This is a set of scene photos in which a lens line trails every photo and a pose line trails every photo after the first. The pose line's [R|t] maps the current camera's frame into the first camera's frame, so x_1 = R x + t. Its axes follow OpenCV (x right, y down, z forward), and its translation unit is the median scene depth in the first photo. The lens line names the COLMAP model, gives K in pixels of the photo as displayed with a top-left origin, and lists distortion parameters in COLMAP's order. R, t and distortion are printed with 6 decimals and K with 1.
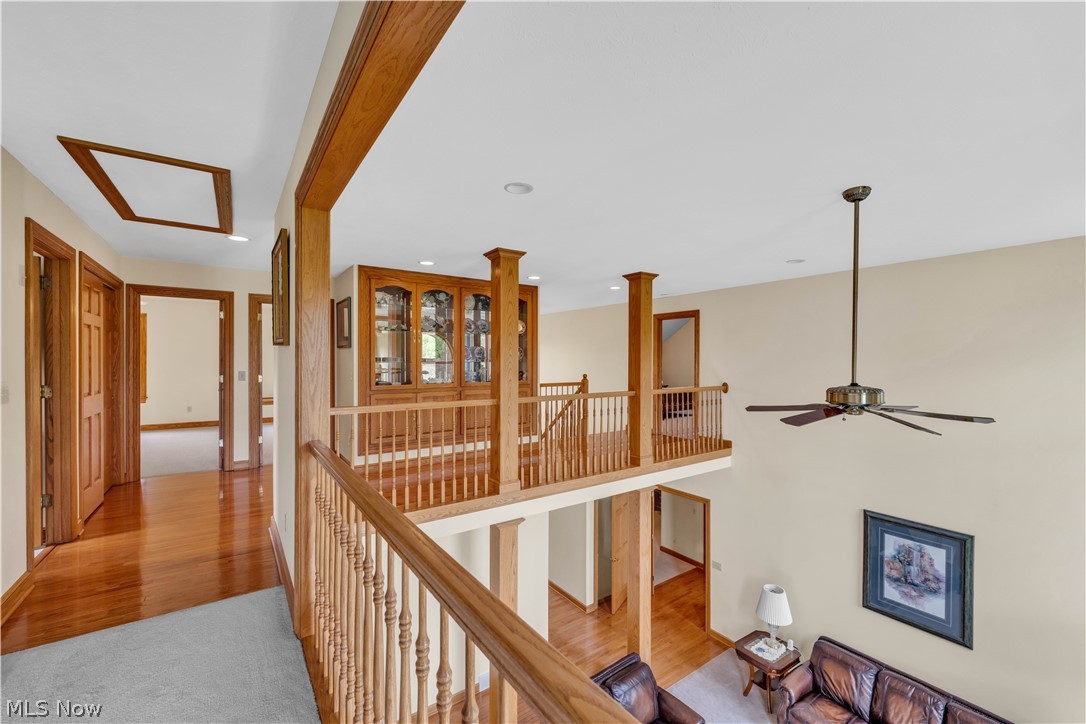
lens RADIAL K [[443.9, 0, 545.0], [0, 443.9, 370.4], [0, 0, 1]] dist [-0.001185, -0.000454]
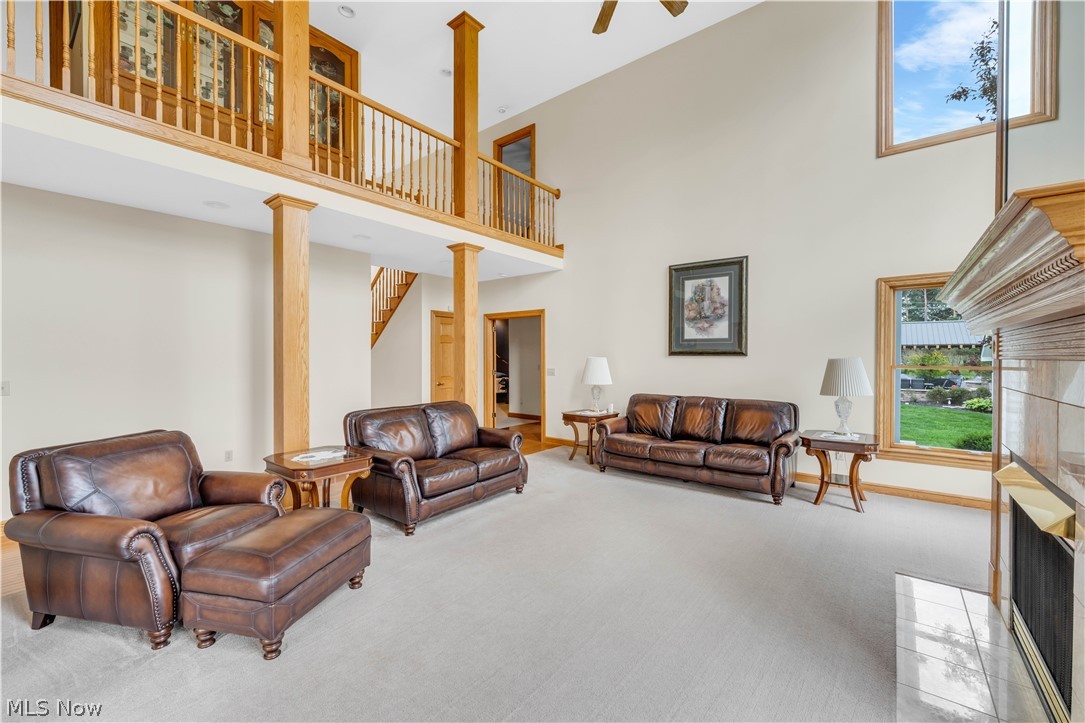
lens RADIAL K [[443.4, 0, 545.0], [0, 443.4, 361.5], [0, 0, 1]] dist [-0.001185, -0.000454]
pose [[0.959301, -0.004010, 0.282357, 0.120054], [0.002658, 0.999983, 0.005171, 0.573929], [-0.282373, -0.004210, 0.959295, 0.036084]]
